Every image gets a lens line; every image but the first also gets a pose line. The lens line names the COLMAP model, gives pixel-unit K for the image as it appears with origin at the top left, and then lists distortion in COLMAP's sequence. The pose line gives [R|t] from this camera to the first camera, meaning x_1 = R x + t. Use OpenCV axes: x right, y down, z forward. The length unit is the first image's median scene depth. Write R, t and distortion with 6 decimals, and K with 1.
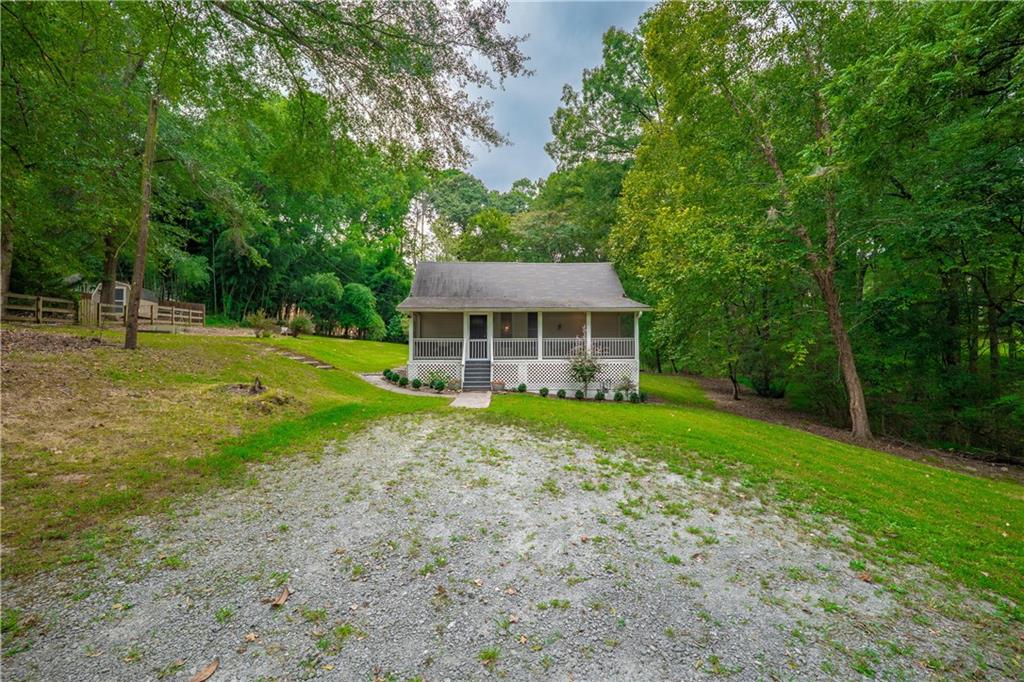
lens RADIAL K [[414.4, 0, 520.8], [0, 414.4, 349.2], [0, 0, 1]] dist [-0.011114, -0.000437]
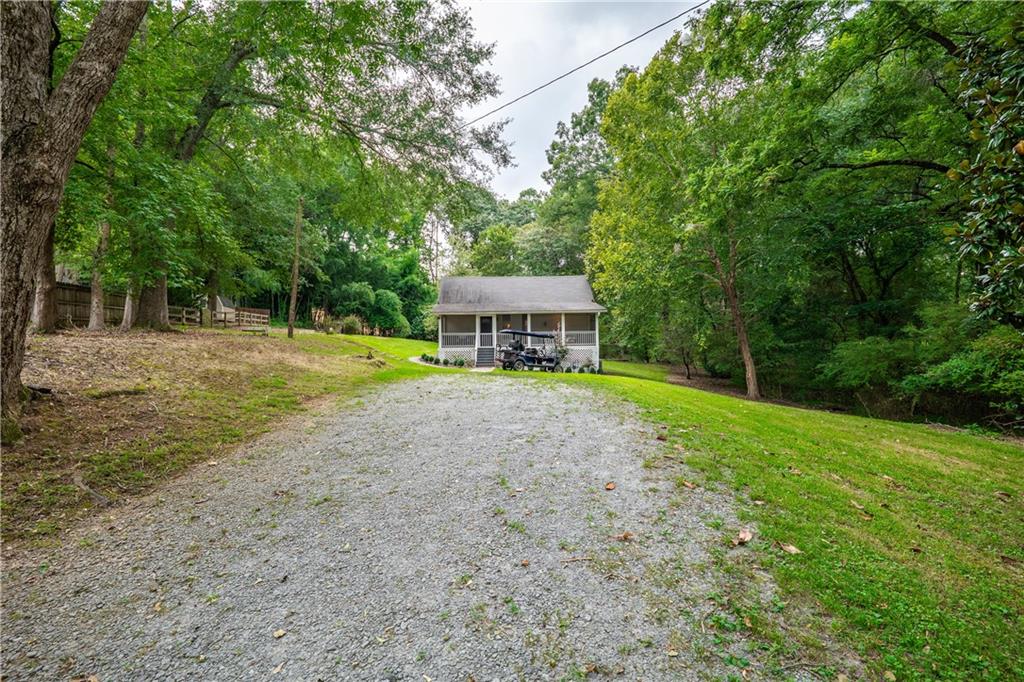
lens RADIAL K [[414.4, 0, 525.8], [0, 414.4, 345.1], [0, 0, 1]] dist [-0.011114, -0.000437]
pose [[0.999760, -0.011658, -0.018565, 0.034047], [0.011524, 0.999907, -0.007315, 0.016381], [0.018648, 0.007100, 0.999801, -0.243977]]
